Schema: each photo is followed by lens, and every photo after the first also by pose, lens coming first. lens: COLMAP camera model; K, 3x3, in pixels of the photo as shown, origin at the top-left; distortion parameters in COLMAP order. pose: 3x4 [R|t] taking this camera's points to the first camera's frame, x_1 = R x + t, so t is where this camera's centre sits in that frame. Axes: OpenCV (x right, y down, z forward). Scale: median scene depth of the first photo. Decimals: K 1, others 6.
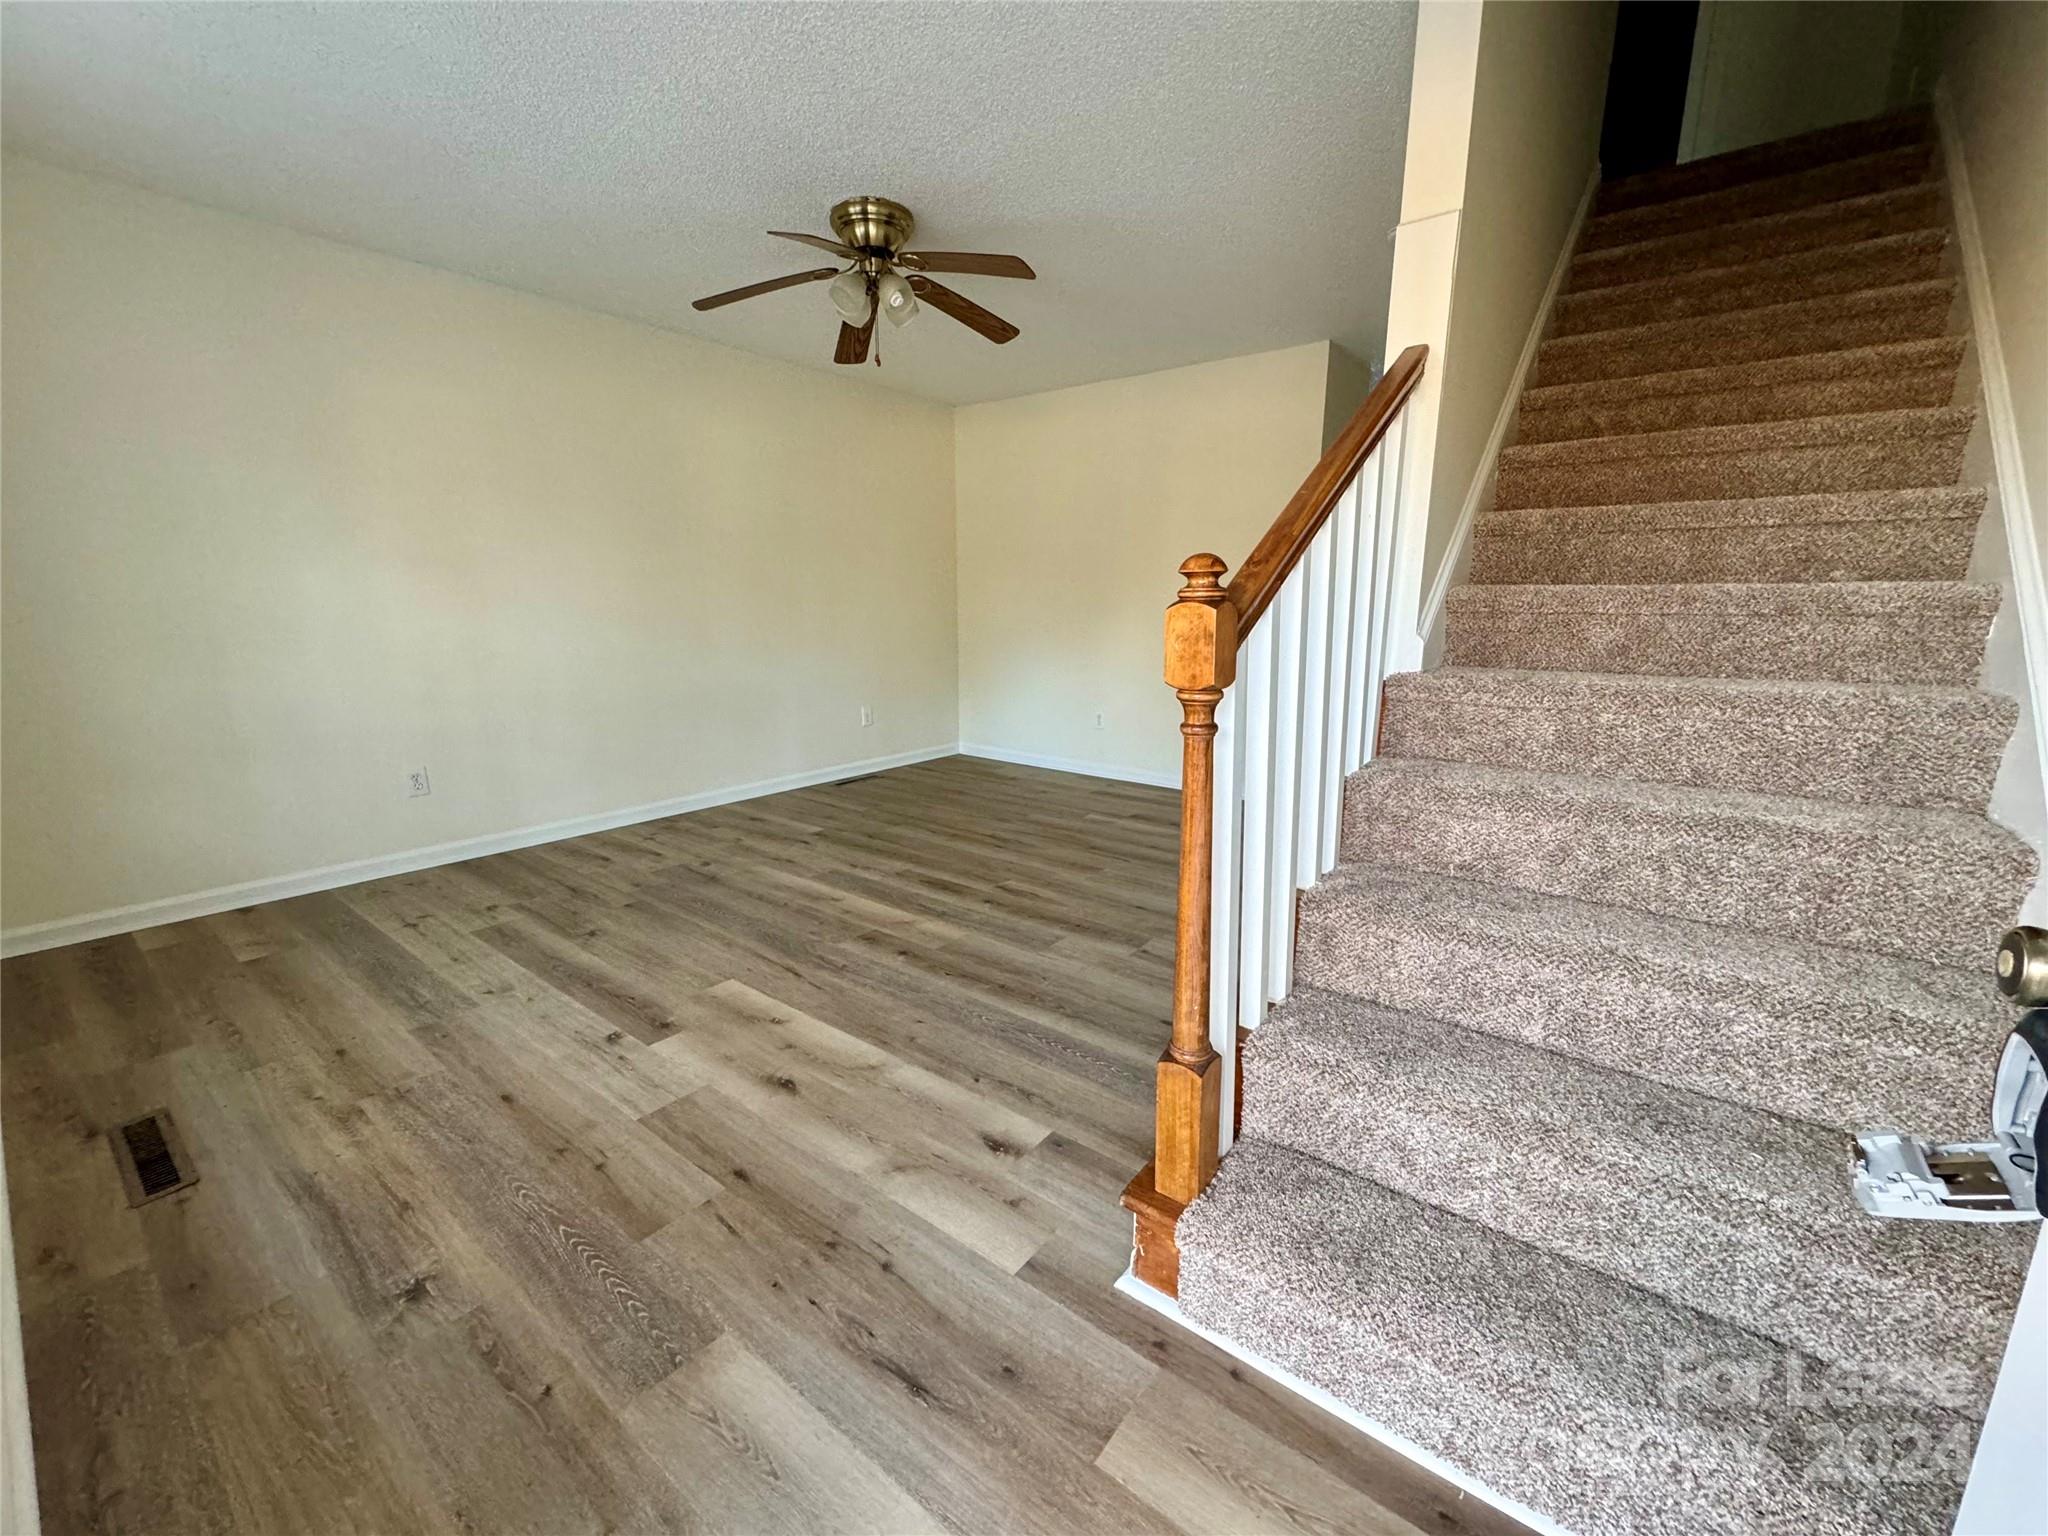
lens RADIAL K [[816.8, 0, 1032.2], [0, 816.8, 767.1], [0, 0, 1]] dist [-0.002375, 0.000208]
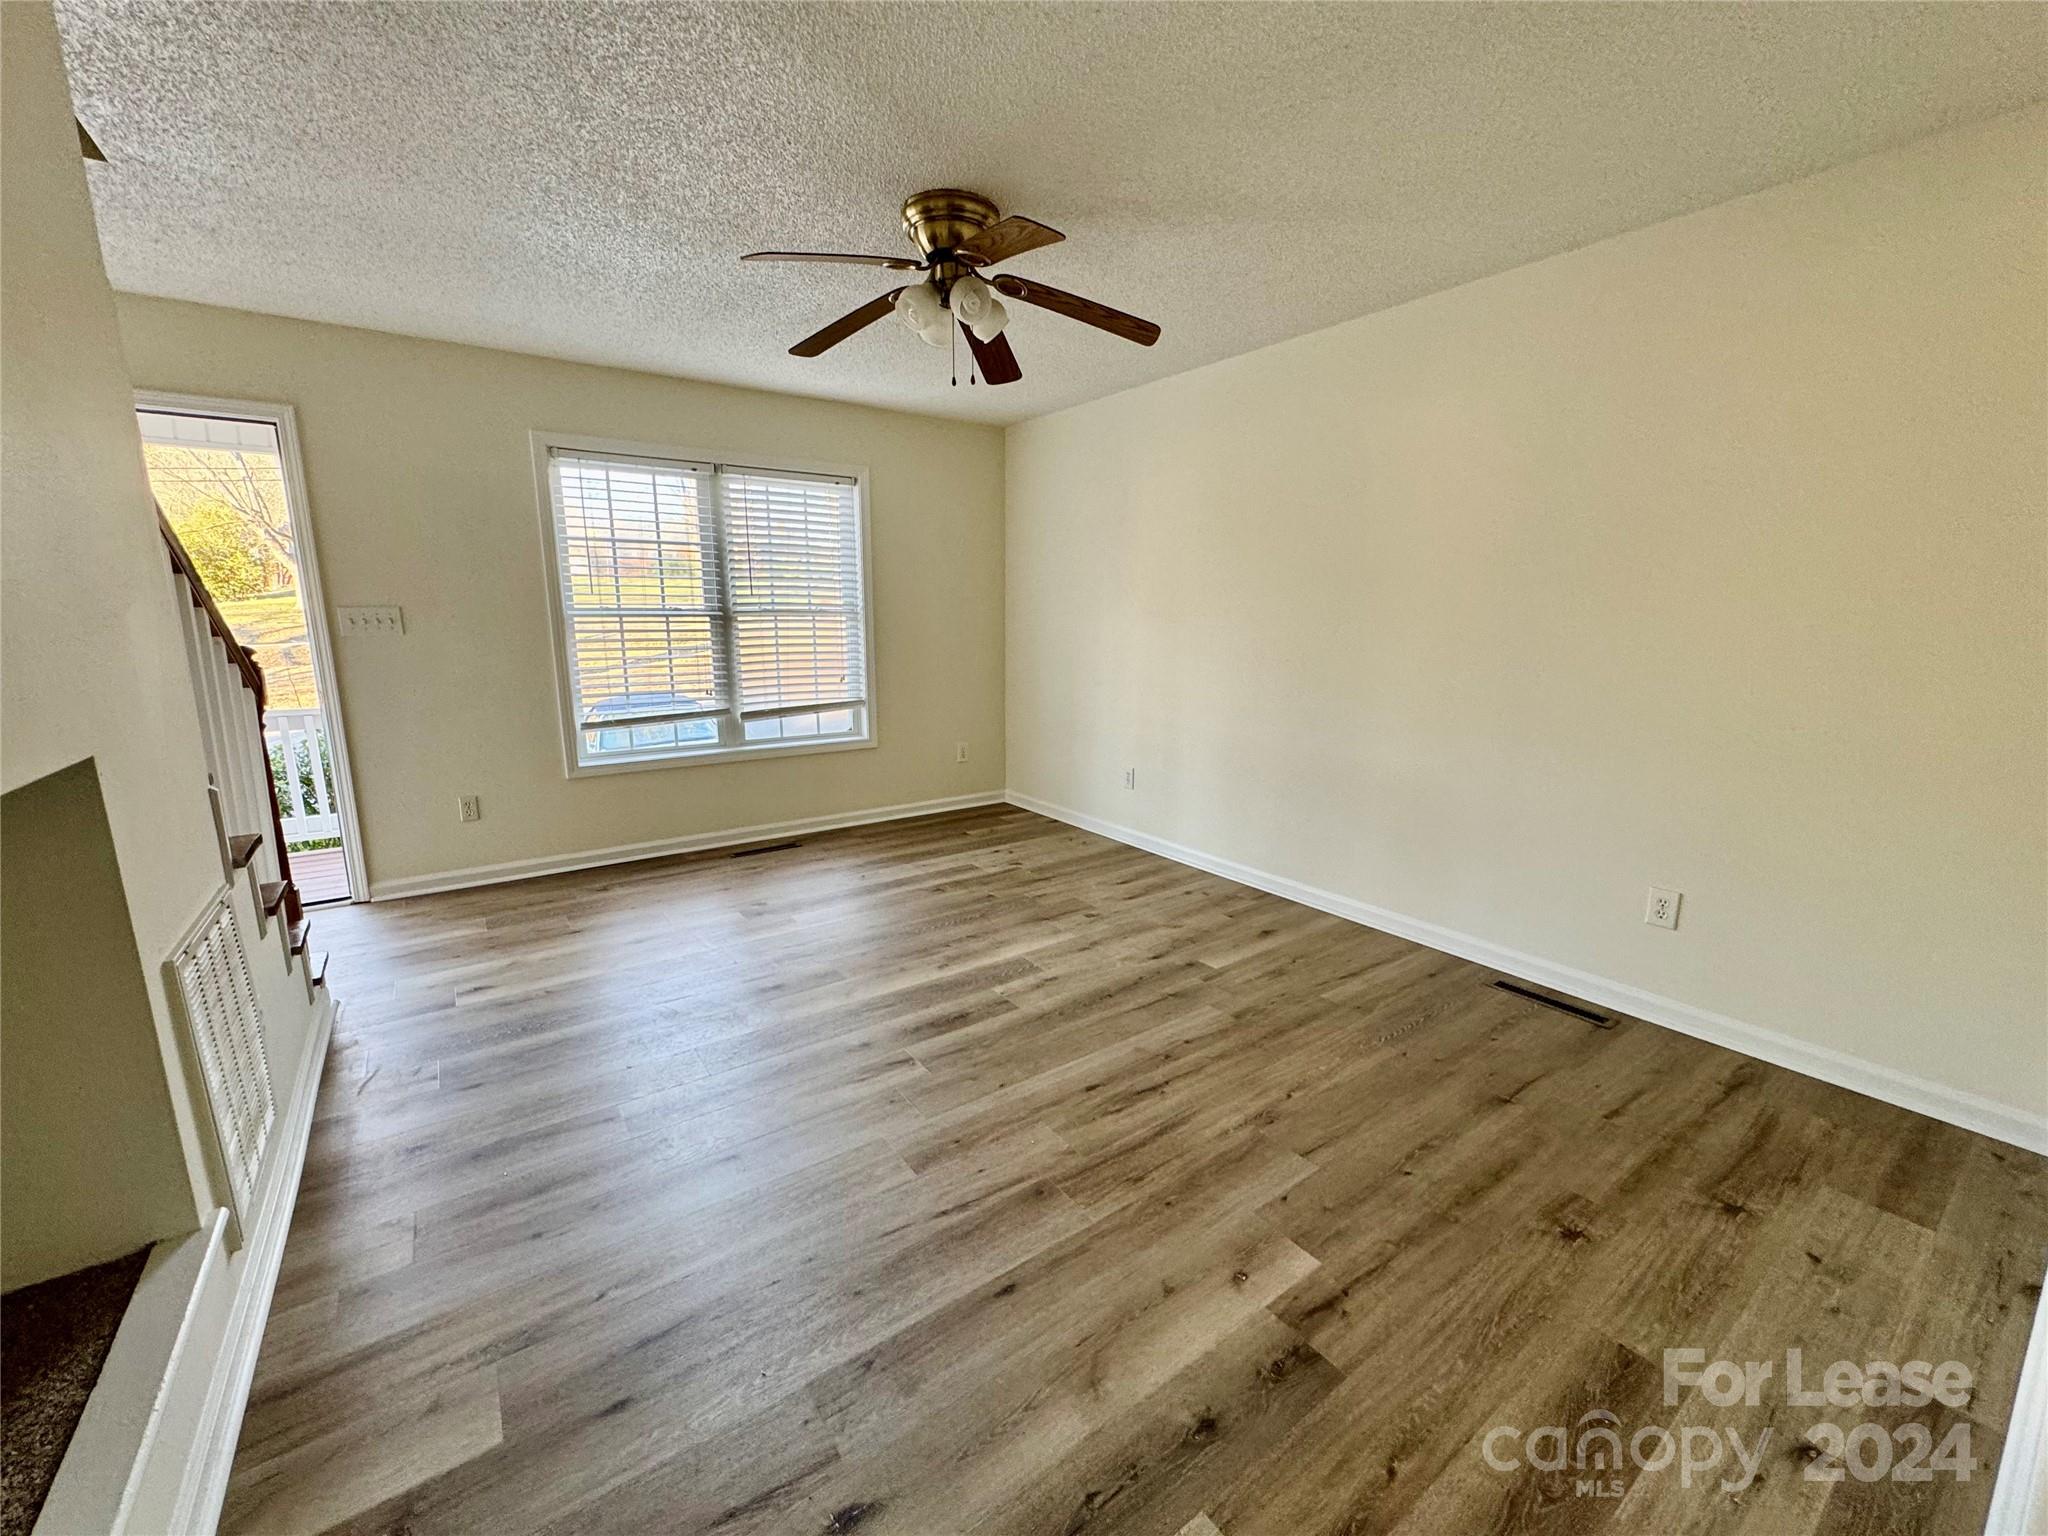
lens RADIAL K [[816.8, 0, 1017.4], [0, 816.8, 770.5], [0, 0, 1]] dist [-0.002375, 0.000208]
pose [[-0.299380, 0.182345, -0.936548, 1.117362], [-0.195569, 0.949001, 0.247286, -0.588959], [0.933876, 0.257192, -0.248451, 2.372250]]
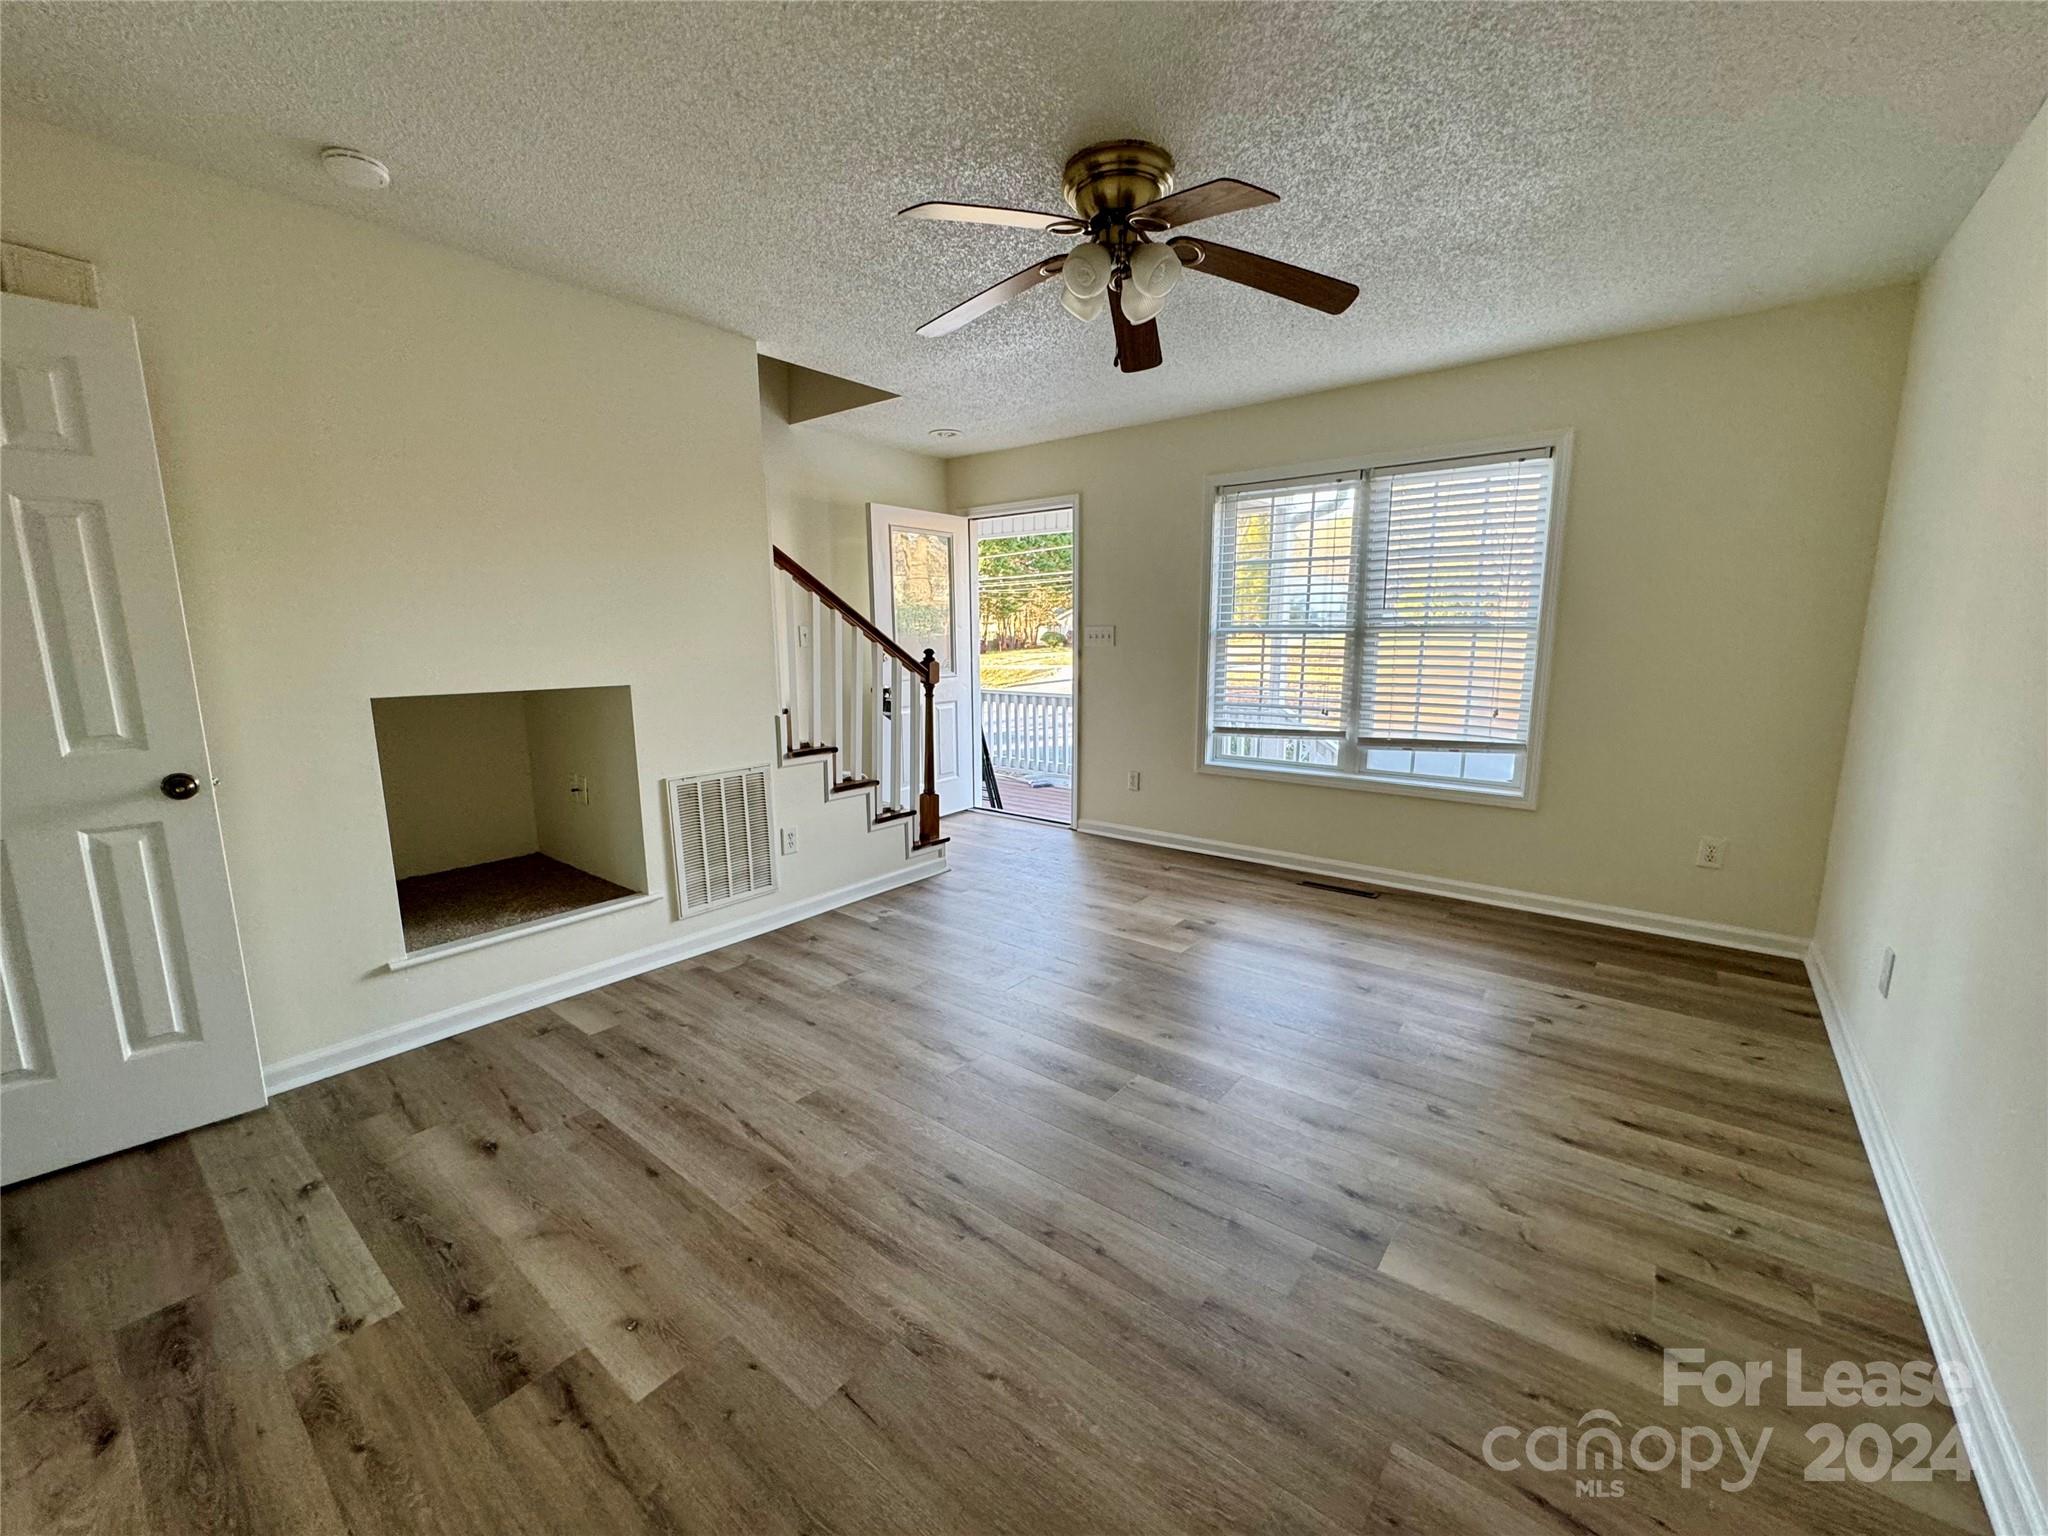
lens RADIAL K [[816.8, 0, 1030.2], [0, 816.8, 773.1], [0, 0, 1]] dist [-0.002375, 0.000208]
pose [[-0.999833, -0.000132, 0.018285, -0.221383], [0.006563, 0.930763, 0.365564, -0.732110], [-0.017067, 0.365623, -0.930607, 3.148052]]
